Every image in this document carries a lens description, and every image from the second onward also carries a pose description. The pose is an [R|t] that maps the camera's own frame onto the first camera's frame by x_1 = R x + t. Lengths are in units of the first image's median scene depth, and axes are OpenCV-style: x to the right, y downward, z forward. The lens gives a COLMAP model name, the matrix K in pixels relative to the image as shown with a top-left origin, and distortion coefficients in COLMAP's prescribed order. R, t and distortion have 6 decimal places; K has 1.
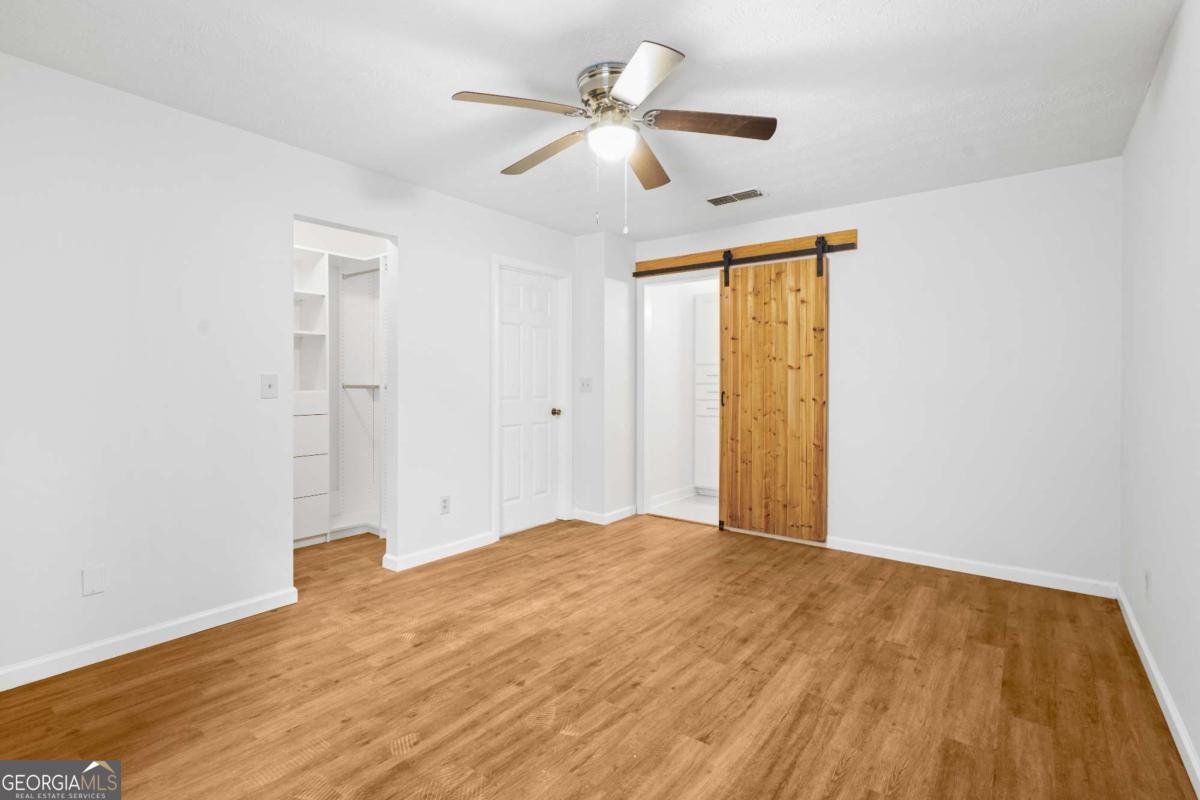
lens RADIAL K [[561.4, 0, 588.9], [0, 561.4, 390.0], [0, 0, 1]] dist [-0.001534, -0.000087]
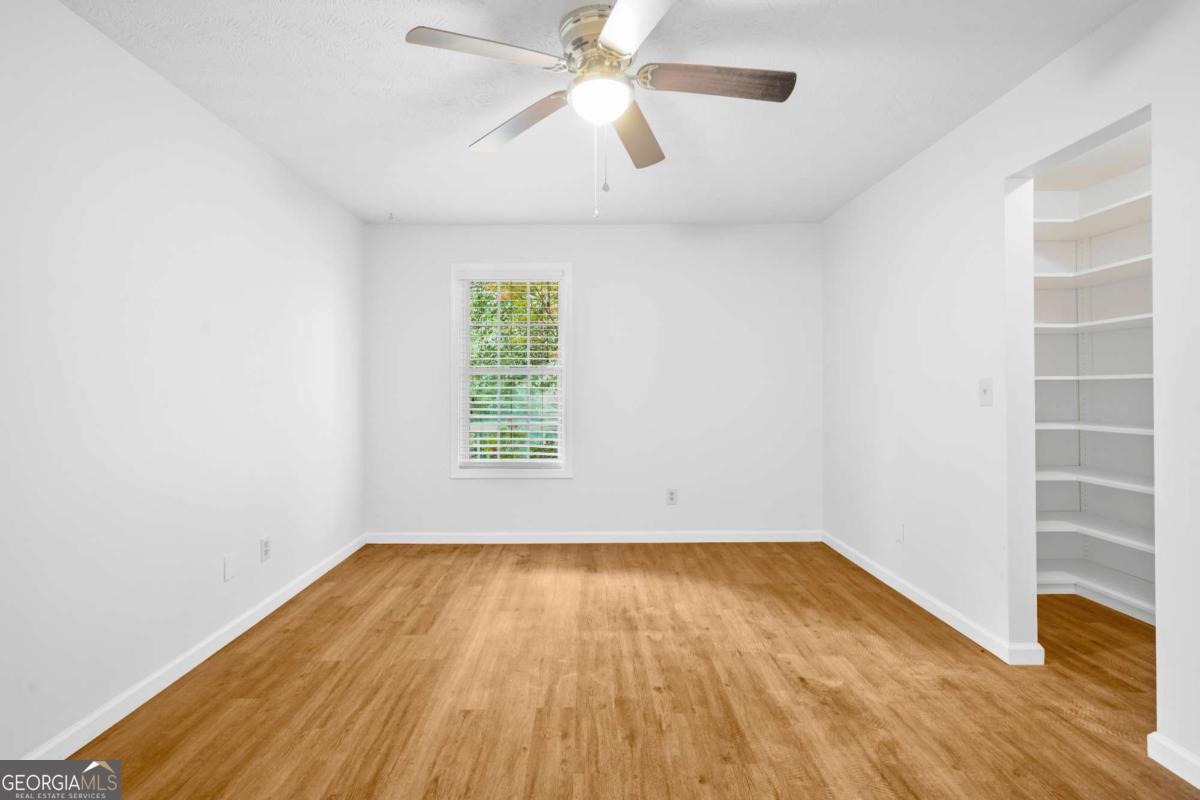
lens RADIAL K [[561.4, 0, 594.1], [0, 561.4, 391.8], [0, 0, 1]] dist [-0.001534, -0.000087]
pose [[-0.777996, 0.006922, -0.628231, 0.461167], [-0.008174, 0.999743, 0.021139, -0.020885], [0.628216, 0.021581, -0.777740, 1.321045]]
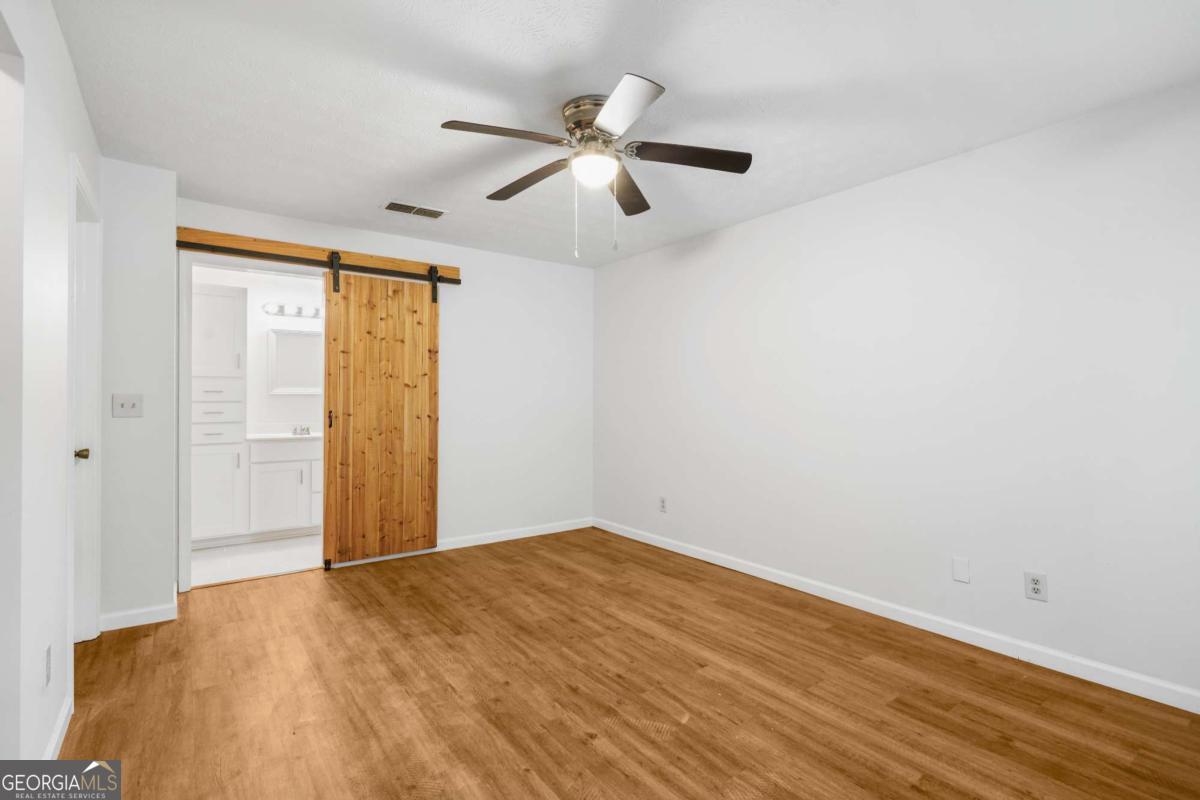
lens RADIAL K [[561.4, 0, 586.0], [0, 561.4, 401.3], [0, 0, 1]] dist [-0.001534, -0.000087]
pose [[0.274793, -0.005470, 0.961488, -0.772252], [0.013517, 0.999907, 0.001825, -0.013389], [-0.961408, 0.012495, 0.274842, 0.587762]]
